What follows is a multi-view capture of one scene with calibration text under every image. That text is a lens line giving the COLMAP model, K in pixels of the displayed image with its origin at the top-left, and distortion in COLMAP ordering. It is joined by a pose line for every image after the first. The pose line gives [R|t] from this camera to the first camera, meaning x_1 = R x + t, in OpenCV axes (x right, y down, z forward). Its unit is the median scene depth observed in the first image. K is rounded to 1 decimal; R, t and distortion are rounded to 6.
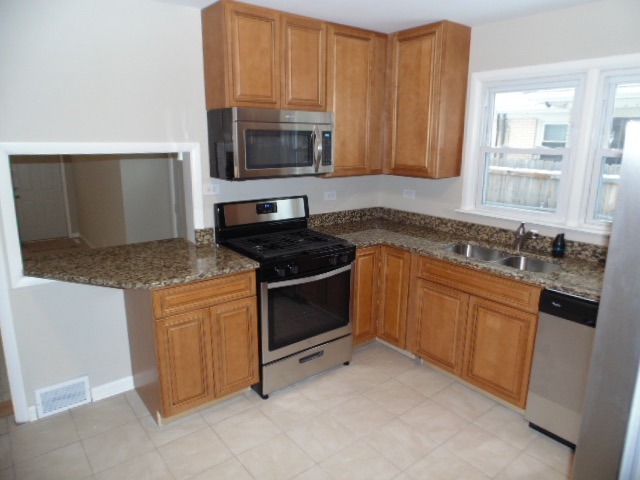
lens RADIAL K [[437.2, 0, 320.0], [0, 437.2, 240.0], [0, 0, 1]] dist [-0.004195, -0.003734]
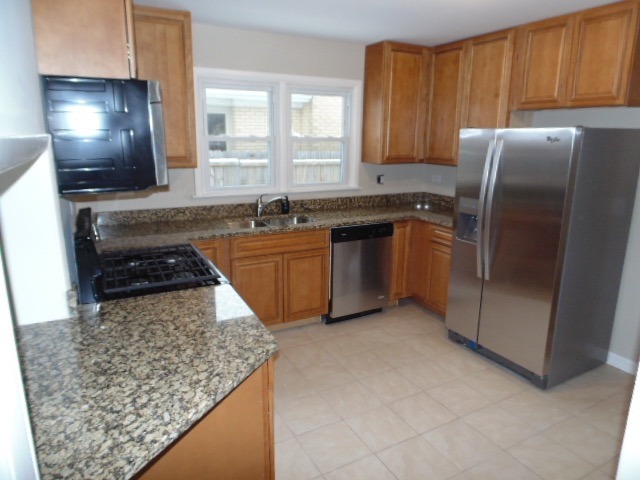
lens RADIAL K [[437.2, 0, 320.0], [0, 437.2, 240.0], [0, 0, 1]] dist [-0.004195, -0.003734]
pose [[0.158978, -0.240115, 0.957638, -0.734550], [0.212438, 0.955573, 0.204330, -0.130358], [-0.964156, 0.170955, 0.202925, 0.557960]]
